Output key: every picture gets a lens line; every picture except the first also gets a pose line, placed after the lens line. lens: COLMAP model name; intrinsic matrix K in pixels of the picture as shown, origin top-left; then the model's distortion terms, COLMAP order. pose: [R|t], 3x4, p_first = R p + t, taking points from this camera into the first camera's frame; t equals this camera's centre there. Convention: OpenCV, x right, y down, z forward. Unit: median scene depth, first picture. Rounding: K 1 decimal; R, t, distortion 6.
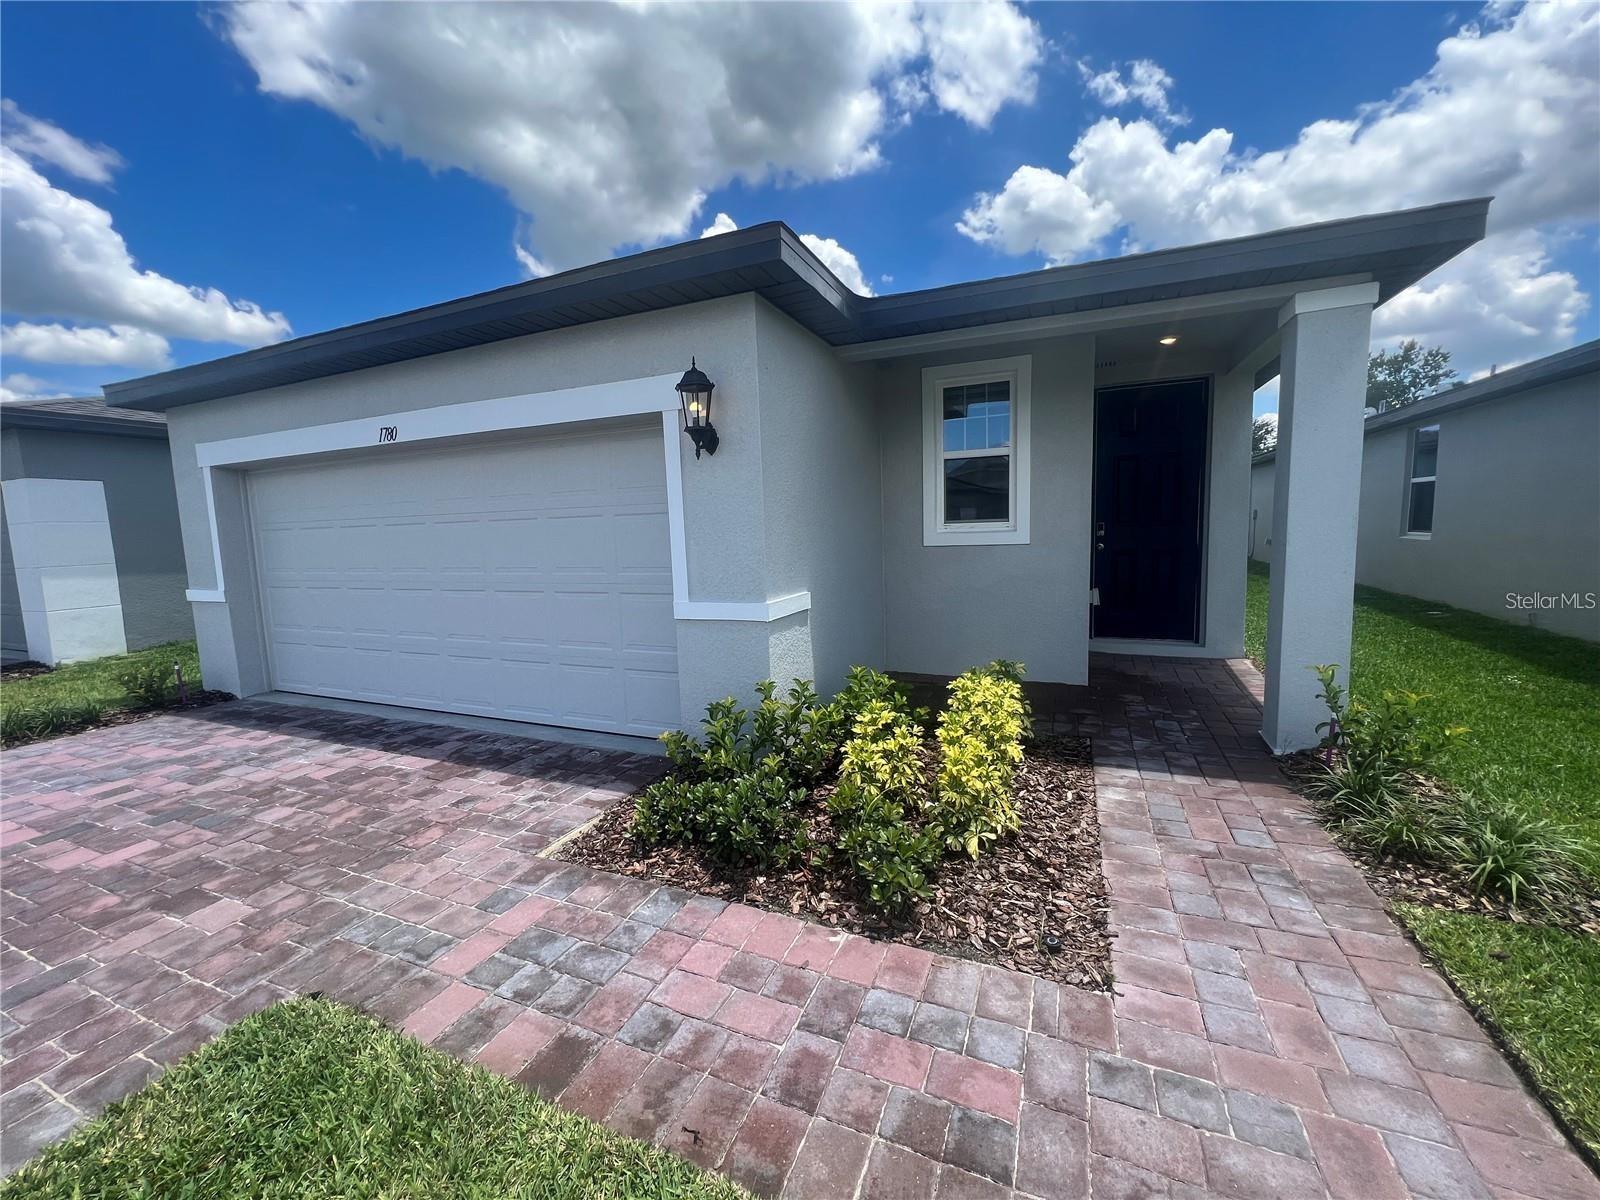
lens RADIAL K [[641.5, 0, 808.0], [0, 641.5, 570.5], [0, 0, 1]] dist [-0.016956, 0.008080]
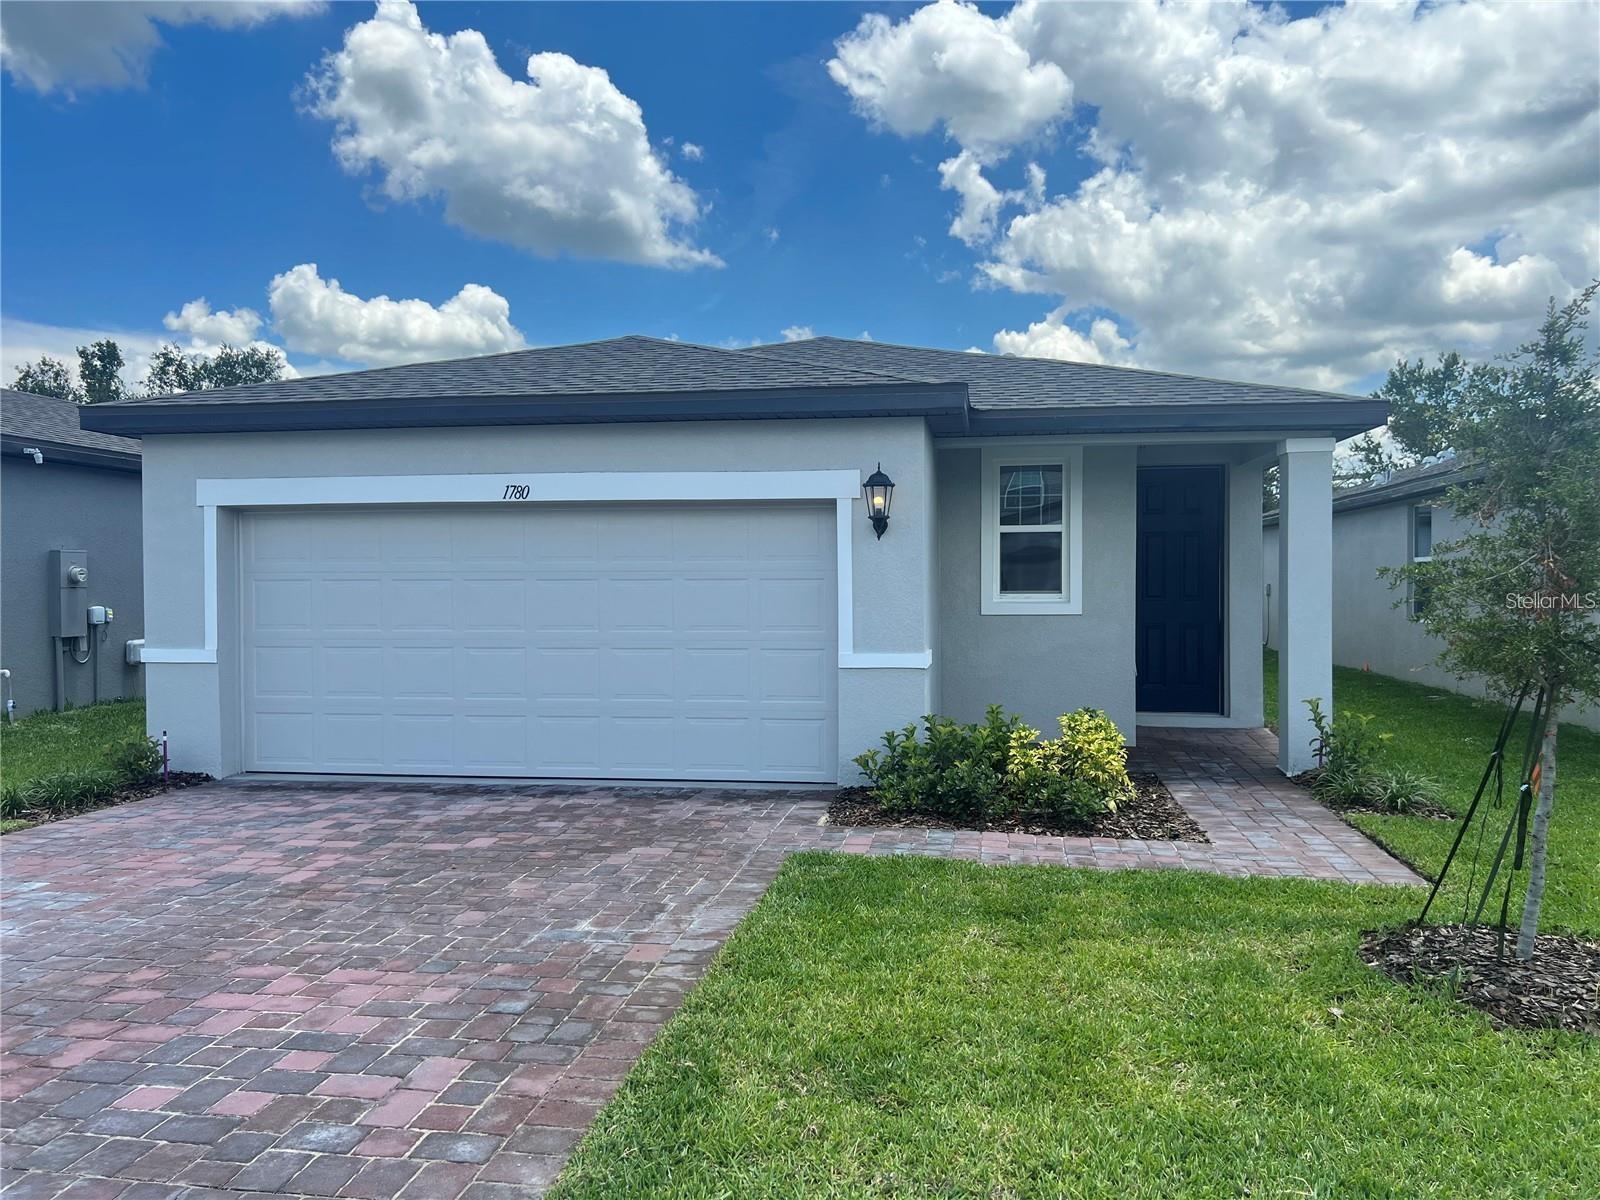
lens RADIAL K [[1215.8, 0, 800.0], [0, 1215.8, 600.0], [0, 0, 1]] dist [0.096692, -0.101062]
pose [[0.970672, 0.024764, 0.239127, -0.530522], [-0.011122, 0.998241, -0.058230, 0.051228], [-0.240149, 0.053862, 0.969241, -0.763921]]
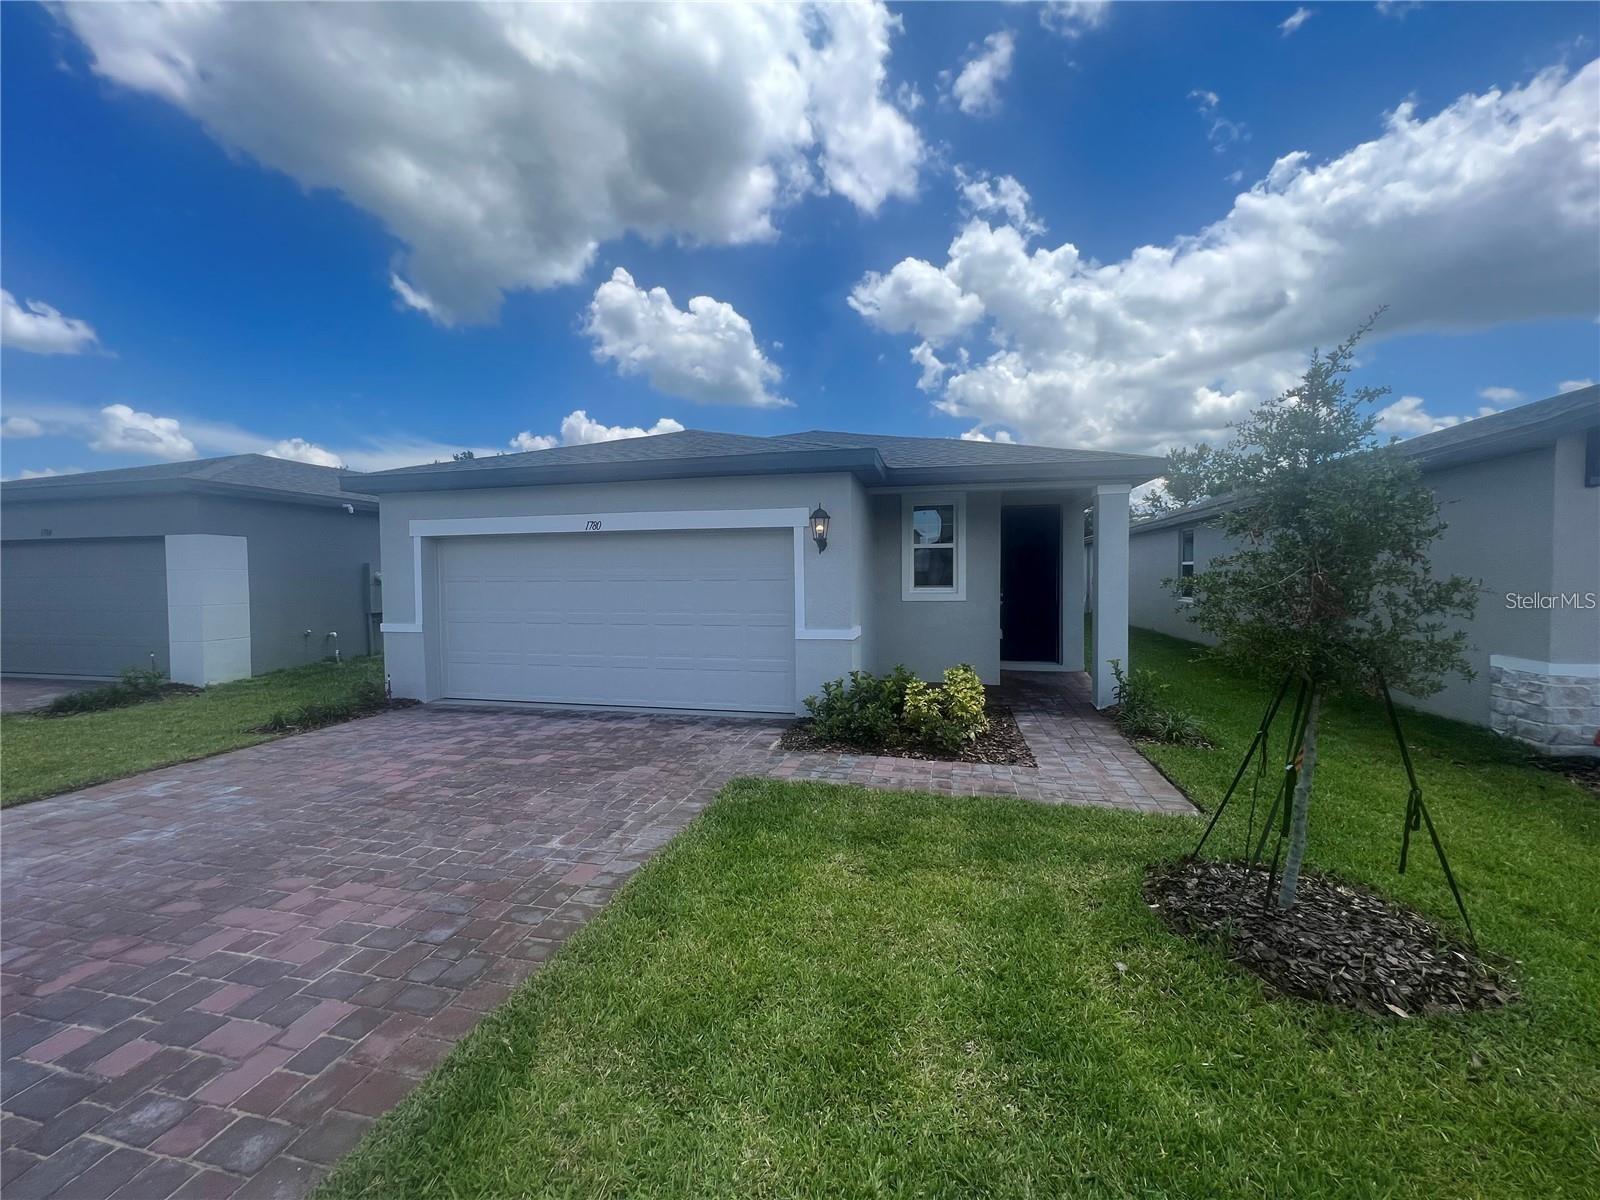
lens RADIAL K [[643.5, 0, 791.7], [0, 643.5, 594.5], [0, 0, 1]] dist [-0.000782, 0.000181]
pose [[0.986389, 0.019052, 0.163322, -0.335273], [-0.012361, 0.999046, -0.041889, 0.015367], [-0.163965, 0.039300, 0.985683, -0.516233]]
